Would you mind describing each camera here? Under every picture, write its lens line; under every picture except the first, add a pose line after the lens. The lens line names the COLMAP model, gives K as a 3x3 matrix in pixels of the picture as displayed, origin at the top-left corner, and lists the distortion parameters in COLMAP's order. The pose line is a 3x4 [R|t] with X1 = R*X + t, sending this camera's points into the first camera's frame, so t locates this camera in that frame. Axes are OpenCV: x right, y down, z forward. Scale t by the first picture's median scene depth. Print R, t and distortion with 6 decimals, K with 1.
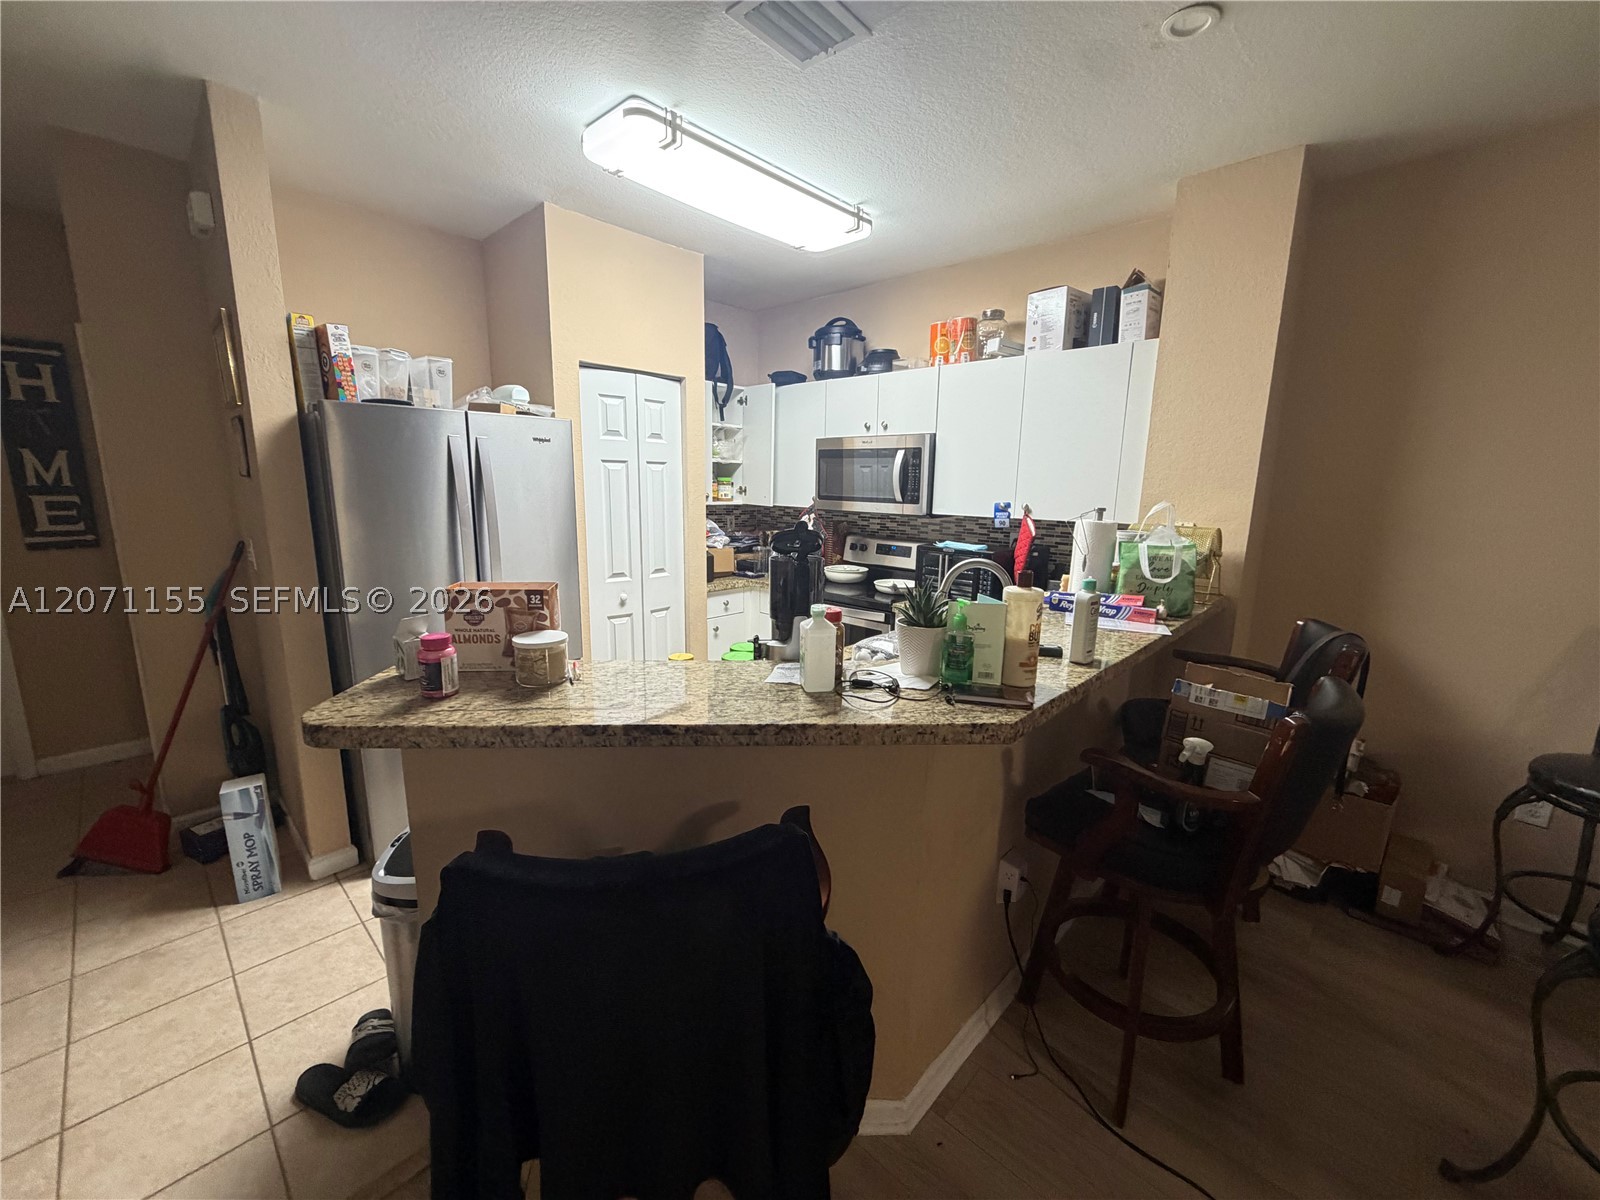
lens RADIAL K [[640.6, 0, 790.4], [0, 640.6, 599.7], [0, 0, 1]] dist [0.001571, -0.000107]
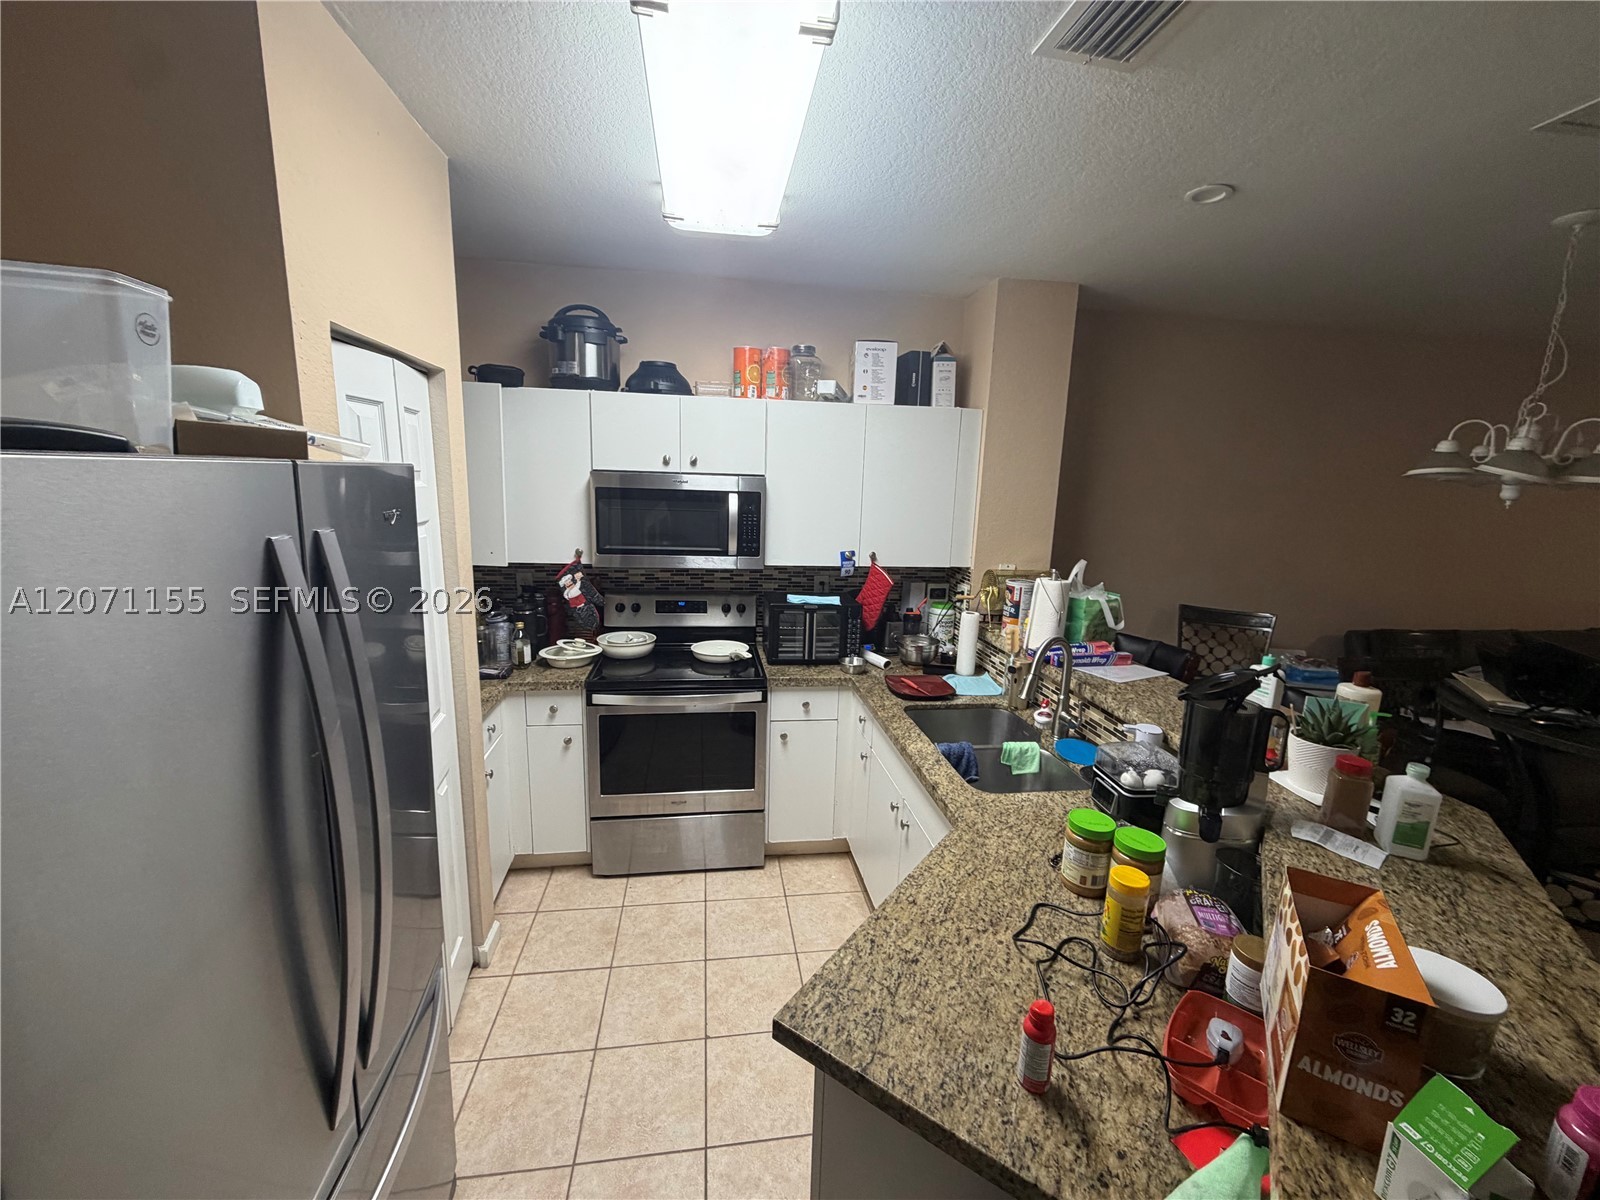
lens RADIAL K [[640.6, 0, 798.0], [0, 640.6, 597.8], [0, 0, 1]] dist [0.001571, -0.000107]
pose [[0.616164, -0.141341, 0.774832, -0.457295], [0.125814, 0.988797, 0.080322, -0.160203], [-0.777504, 0.047993, 0.627044, 0.426107]]
